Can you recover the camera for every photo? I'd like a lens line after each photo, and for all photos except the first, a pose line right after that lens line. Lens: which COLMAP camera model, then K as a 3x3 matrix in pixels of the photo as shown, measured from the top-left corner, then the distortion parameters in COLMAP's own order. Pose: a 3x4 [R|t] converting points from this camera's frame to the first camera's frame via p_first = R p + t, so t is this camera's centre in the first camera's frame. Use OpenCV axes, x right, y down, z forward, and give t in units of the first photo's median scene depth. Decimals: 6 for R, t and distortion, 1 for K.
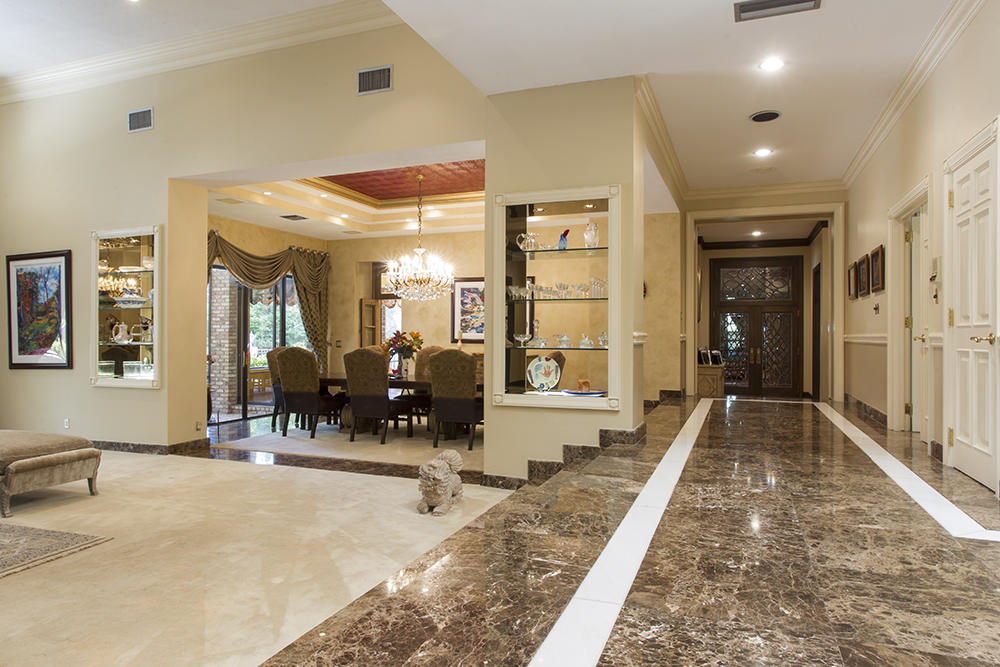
lens RADIAL K [[648.3, 0, 497.1], [0, 648.3, 328.2], [0, 0, 1]] dist [-0.023965, 0.036976]
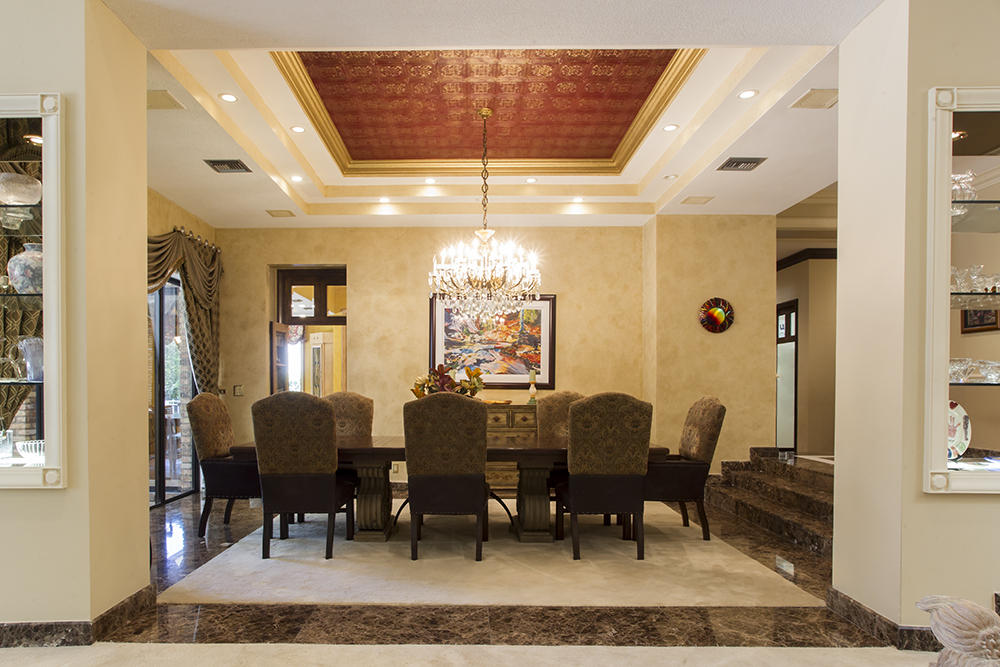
lens RADIAL K [[678.9, 0, 526.5], [0, 678.9, 397.7], [0, 0, 1]] dist [-0.012264, -0.004205]
pose [[0.933485, -0.007684, 0.358535, -0.236558], [-0.002462, 0.999610, 0.027833, 0.012842], [-0.358608, -0.026864, 0.933101, 0.289505]]
